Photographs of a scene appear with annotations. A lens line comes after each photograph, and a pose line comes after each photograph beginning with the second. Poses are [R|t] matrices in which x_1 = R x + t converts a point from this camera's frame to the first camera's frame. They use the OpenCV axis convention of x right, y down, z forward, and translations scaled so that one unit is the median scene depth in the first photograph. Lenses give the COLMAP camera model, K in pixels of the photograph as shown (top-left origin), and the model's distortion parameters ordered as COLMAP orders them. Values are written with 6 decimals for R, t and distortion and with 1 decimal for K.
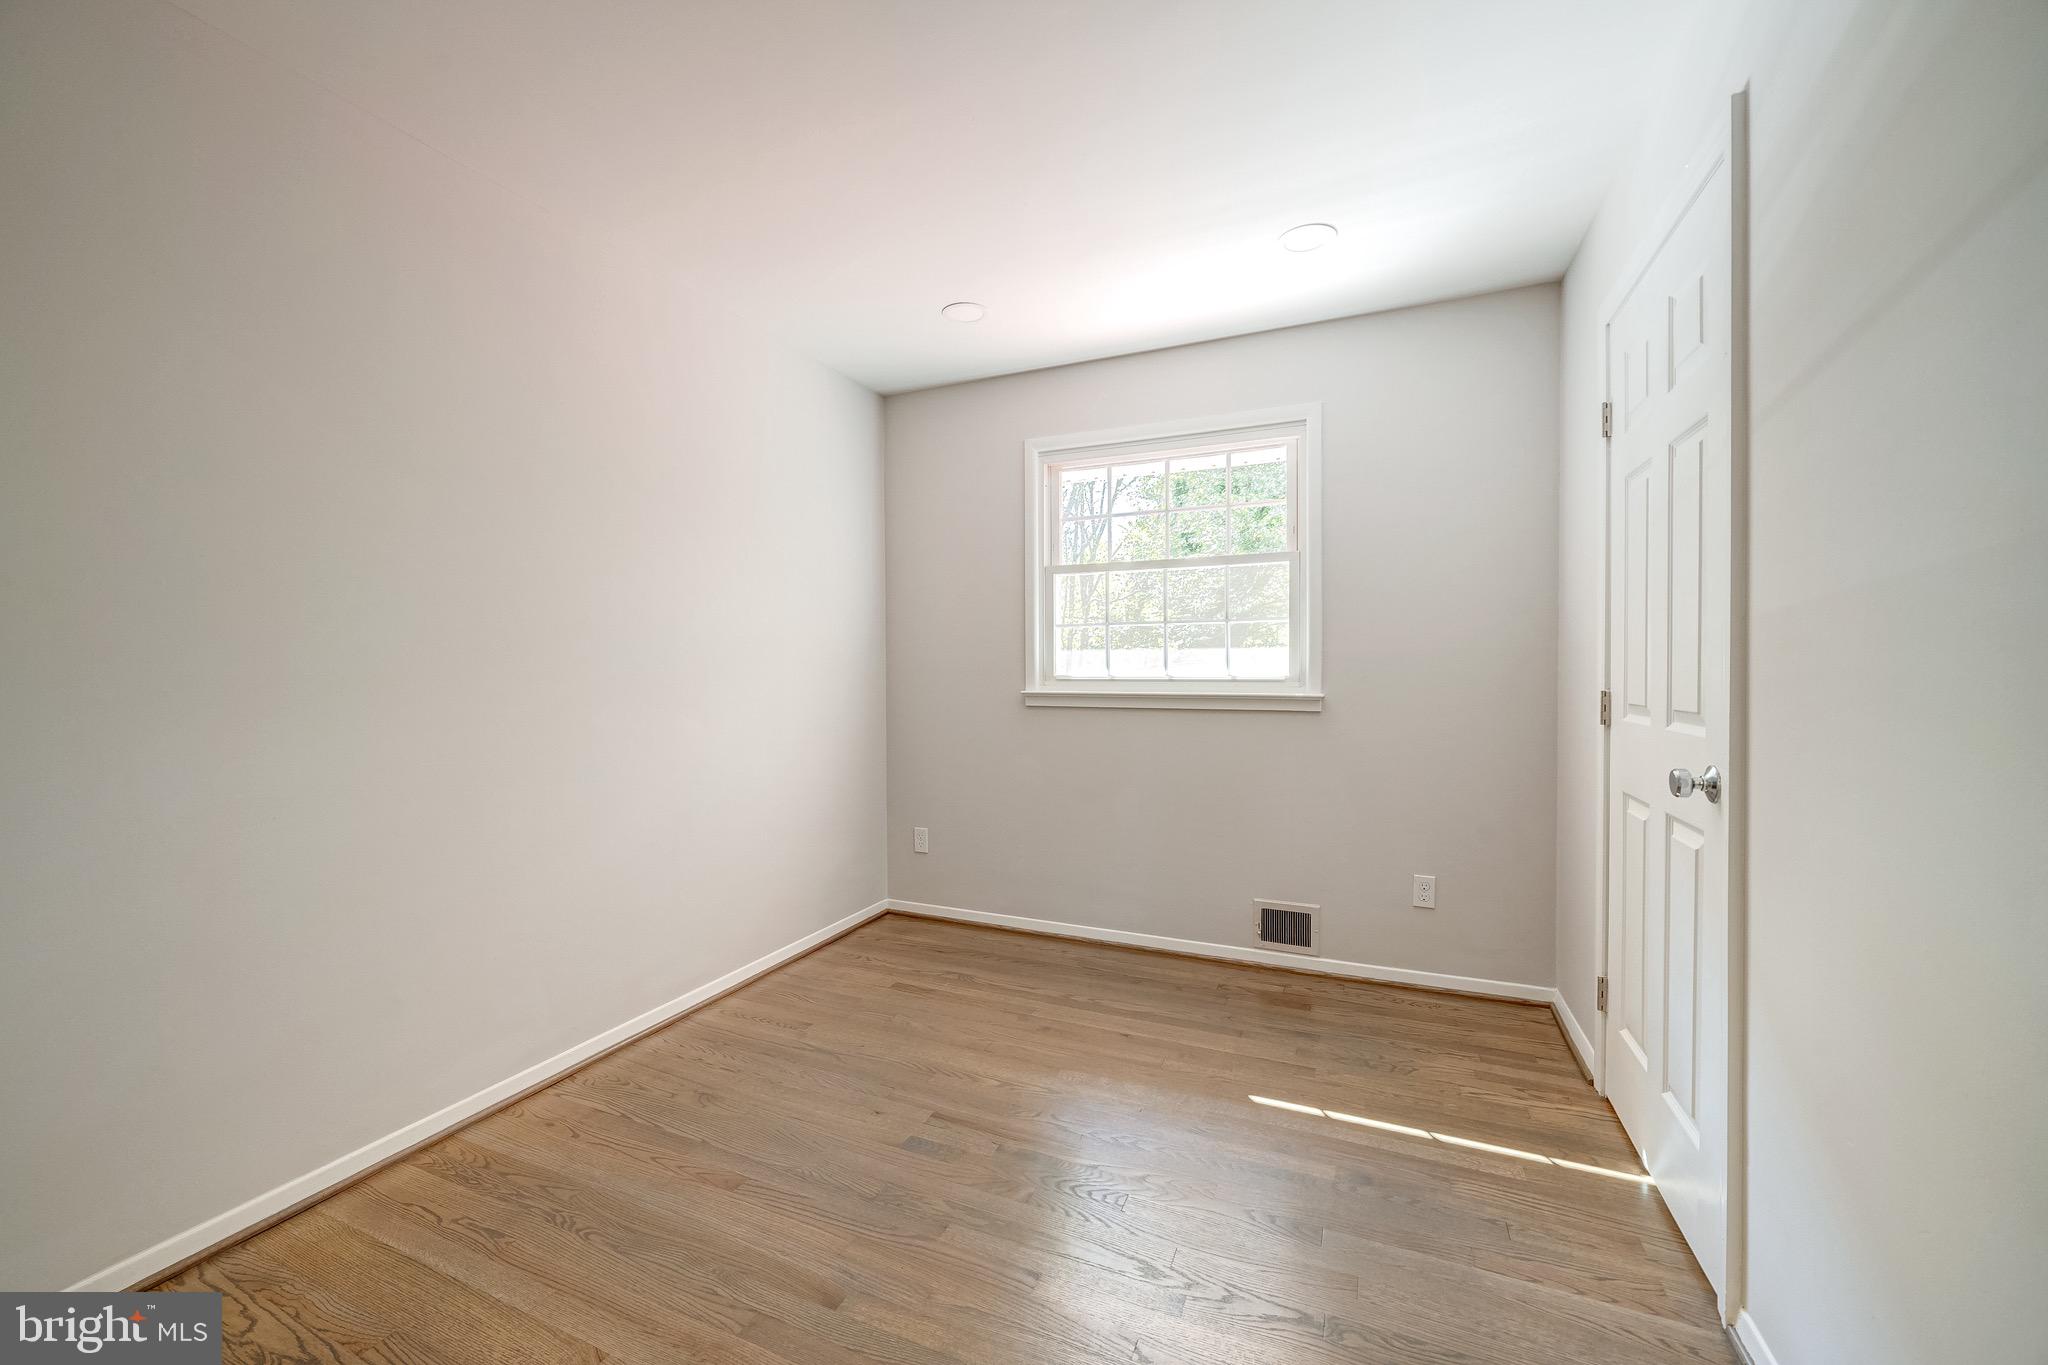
lens RADIAL K [[789.6, 0, 1028.2], [0, 789.6, 680.8], [0, 0, 1]] dist [-0.000553, -0.000098]
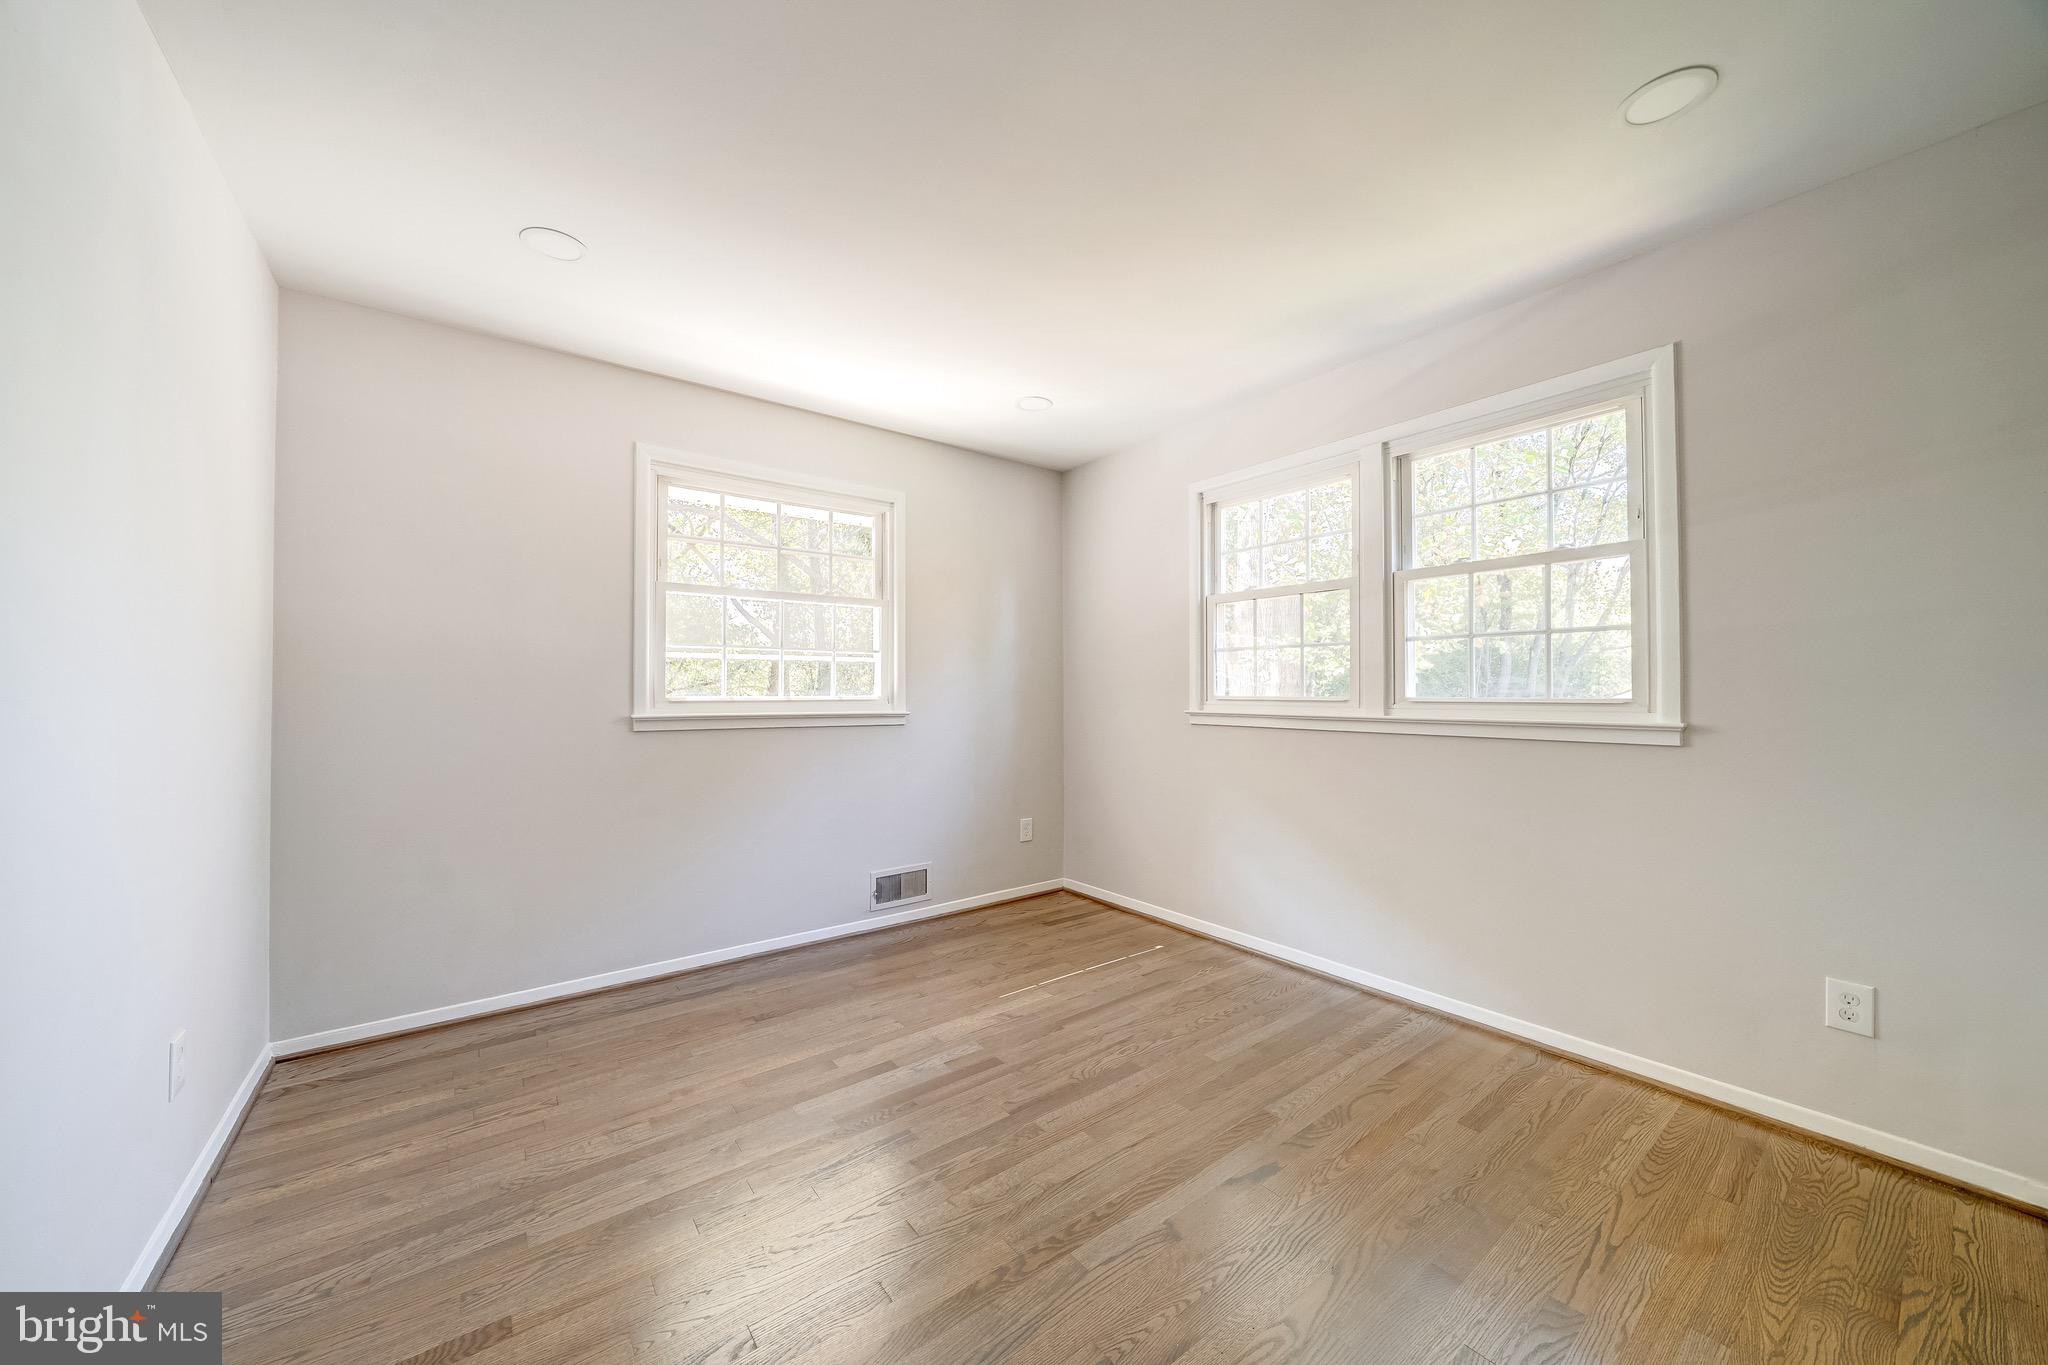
lens RADIAL K [[695.7, 0, 1023.2], [0, 695.7, 682.5], [0, 0, 1]] dist [-0.007530, 0.000507]
pose [[0.494806, 0.018001, 0.868817, -0.488431], [0.014798, 0.999466, -0.029136, 0.005732], [-0.868877, 0.027273, 0.494276, 0.221623]]
